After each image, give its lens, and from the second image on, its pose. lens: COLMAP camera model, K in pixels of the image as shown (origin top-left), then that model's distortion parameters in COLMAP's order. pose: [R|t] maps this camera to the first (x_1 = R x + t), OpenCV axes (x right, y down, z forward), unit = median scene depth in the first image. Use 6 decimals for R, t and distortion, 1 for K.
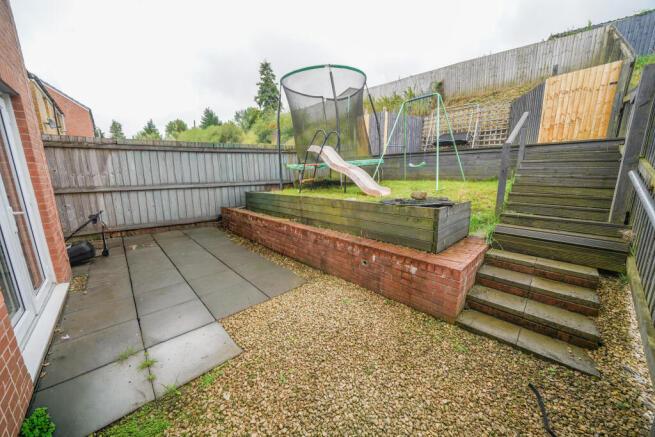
lens RADIAL K [[228.3, 0, 329.0], [0, 228.3, 217.9], [0, 0, 1]] dist [-0.027204, 0.003915]
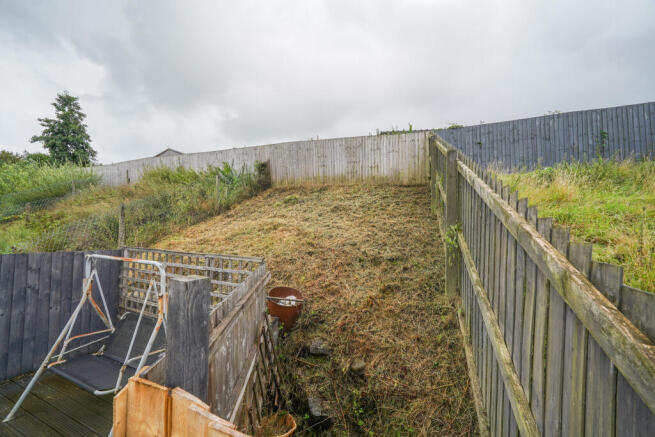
lens RADIAL K [[228.3, 0, 329.0], [0, 228.3, 217.9], [0, 0, 1]] dist [-0.027204, 0.003915]
pose [[0.906280, 0.042814, 0.420503, 0.483415], [0.058009, 0.972844, -0.224074, -0.319746], [-0.418678, 0.227467, 0.879186, 0.388325]]
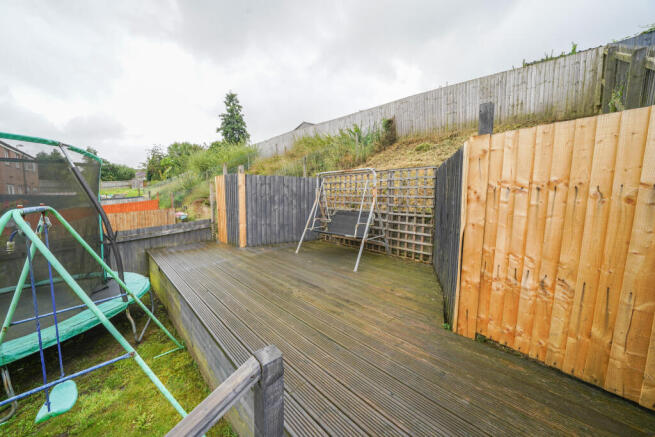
lens RADIAL K [[227.5, 0, 327.5], [0, 227.5, 218.5], [0, 0, 1]] dist [-0.020144, 0.000074]
pose [[0.999815, 0.018191, -0.006315, 0.361854], [-0.018735, 0.994737, -0.100731, -0.219449], [0.004449, 0.100831, 0.994894, 0.309658]]
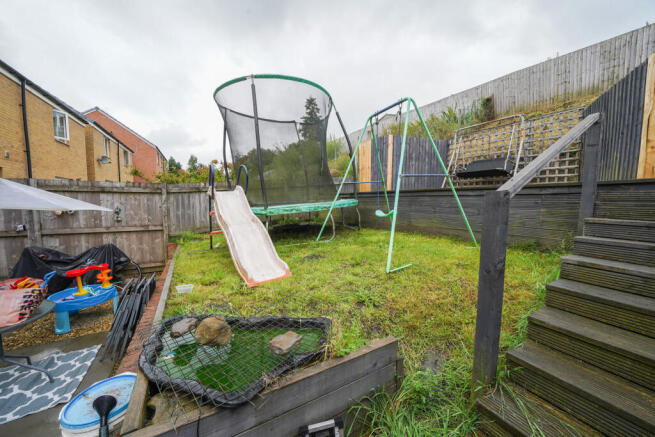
lens RADIAL K [[228.3, 0, 329.0], [0, 228.3, 217.9], [0, 0, 1]] dist [-0.027204, 0.003915]
pose [[0.970989, 0.031931, -0.236983, 0.179855], [-0.058940, 0.992427, -0.107774, -0.068769], [0.231747, 0.118616, 0.965517, 0.175590]]
